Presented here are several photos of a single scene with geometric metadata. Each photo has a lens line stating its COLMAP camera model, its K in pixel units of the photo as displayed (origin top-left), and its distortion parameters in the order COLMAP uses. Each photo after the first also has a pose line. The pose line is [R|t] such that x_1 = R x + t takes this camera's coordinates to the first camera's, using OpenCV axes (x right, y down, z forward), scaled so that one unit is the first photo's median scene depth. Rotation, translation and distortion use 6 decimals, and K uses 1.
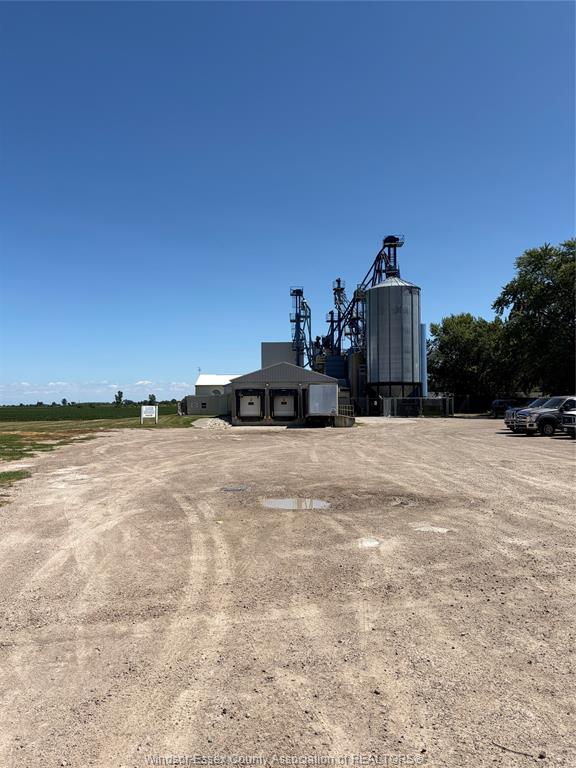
lens RADIAL K [[581.0, 0, 288.0], [0, 581.0, 384.0], [0, 0, 1]] dist [-0.005293, -0.003102]
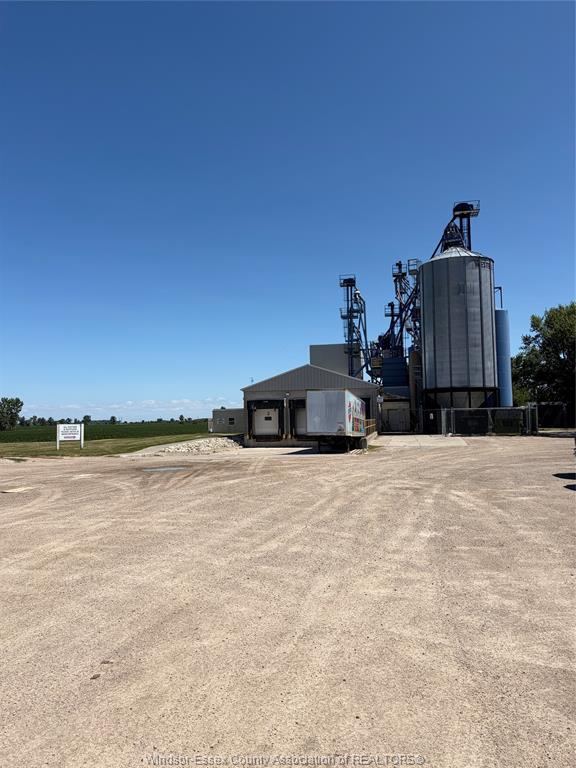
lens RADIAL K [[581.0, 0, 288.0], [0, 581.0, 384.0], [0, 0, 1]] dist [-0.005293, -0.003102]
pose [[0.980395, -0.022804, -0.195716, 0.113393], [0.017995, 0.999492, -0.026311, 0.007907], [0.196216, 0.022273, 0.980308, 0.230099]]
